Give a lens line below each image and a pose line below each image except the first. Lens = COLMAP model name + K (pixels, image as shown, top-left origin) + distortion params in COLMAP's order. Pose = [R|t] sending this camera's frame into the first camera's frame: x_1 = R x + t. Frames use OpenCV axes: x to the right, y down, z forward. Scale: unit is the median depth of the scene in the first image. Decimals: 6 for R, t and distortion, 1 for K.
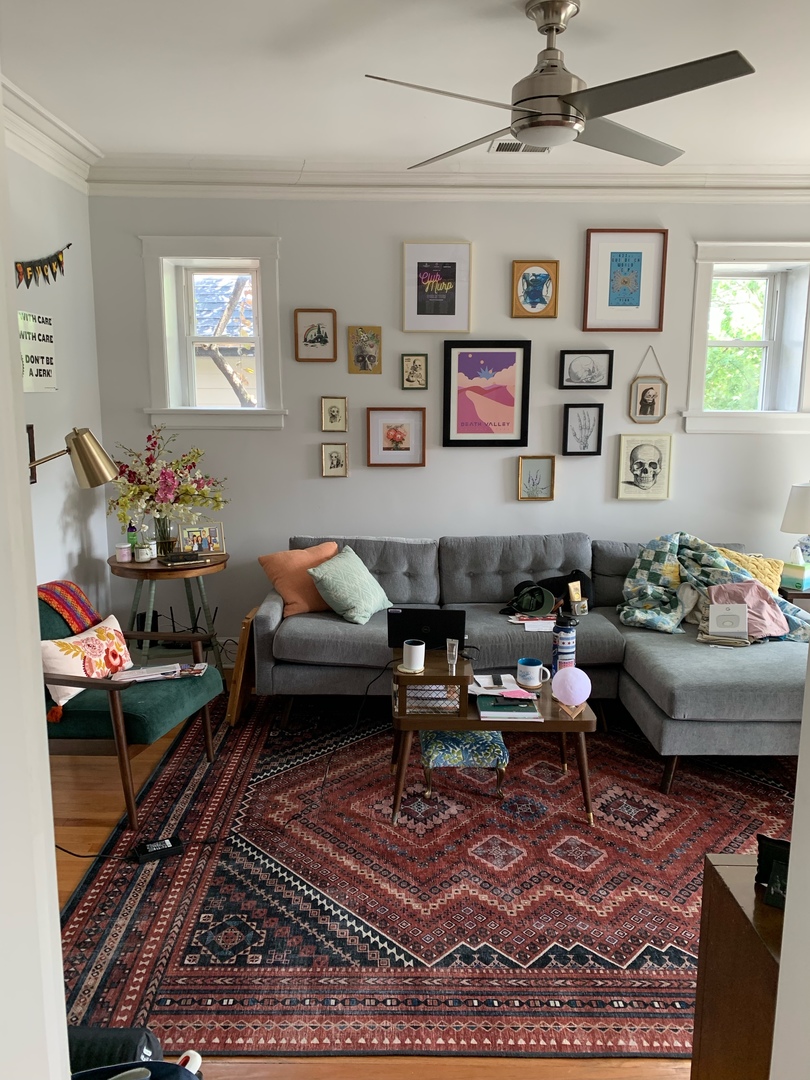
lens RADIAL K [[827.8, 0, 405.0], [0, 827.8, 540.0], [0, 0, 1]] dist [0.095586, -0.133165]
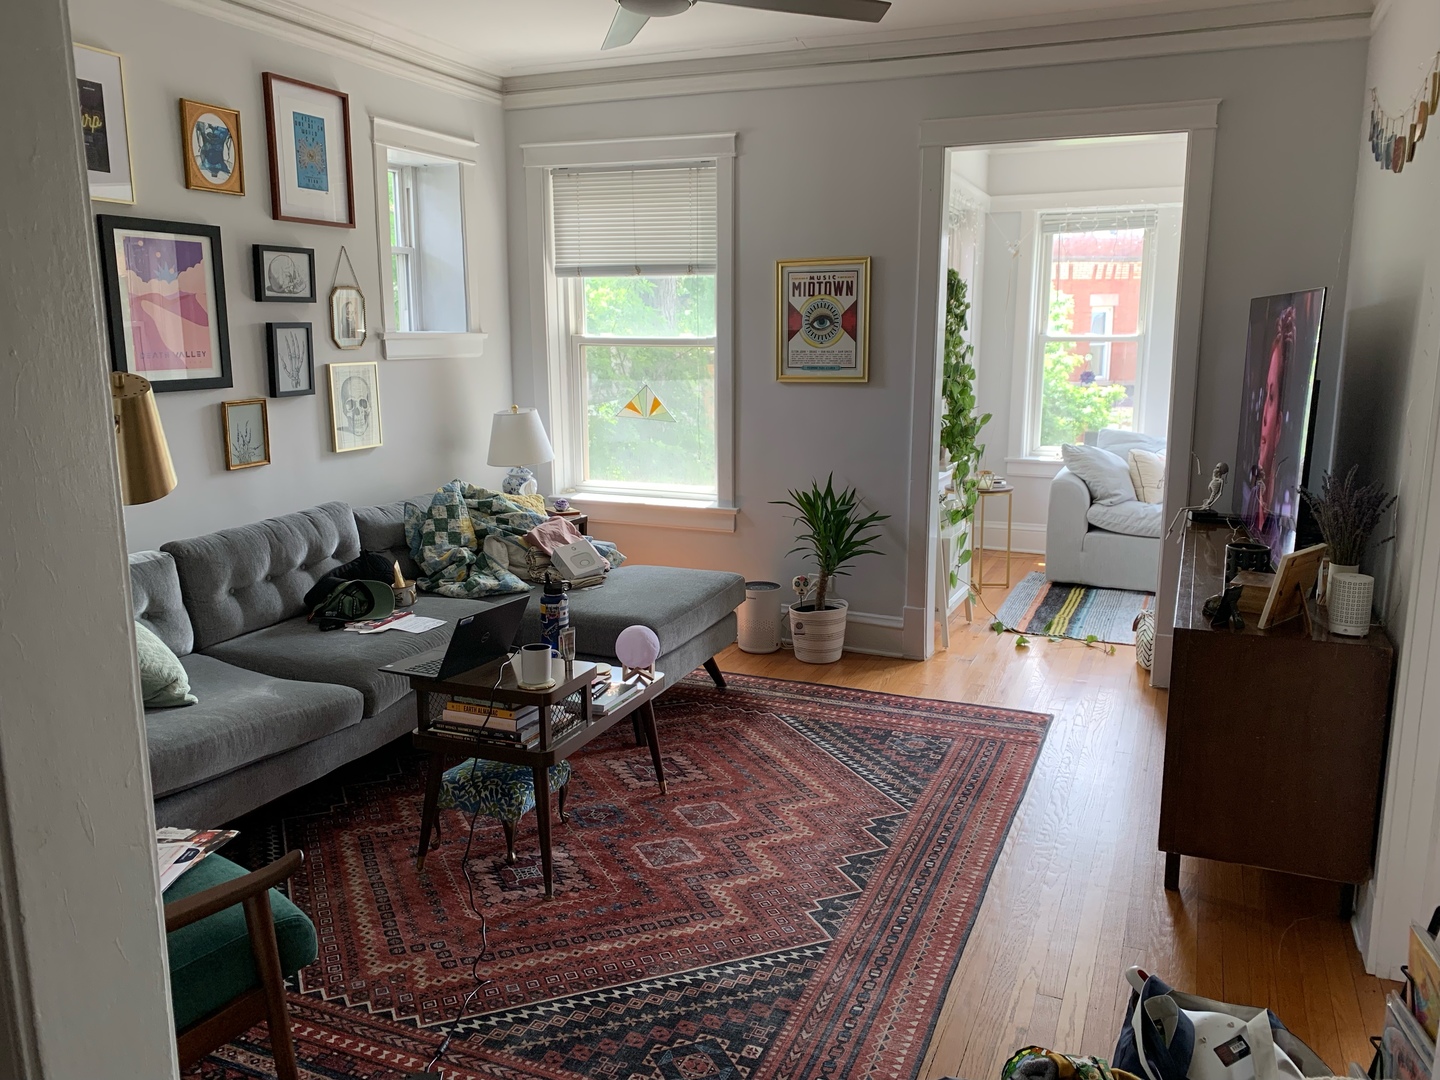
lens RADIAL K [[1103.7, 0, 720.0], [0, 1103.7, 540.0], [0, 0, 1]] dist [0.095586, -0.133165]
pose [[0.394812, -0.182506, 0.900453, -0.541696], [0.158135, 0.978944, 0.129079, -0.048886], [-0.905051, 0.091431, 0.415360, 0.298596]]
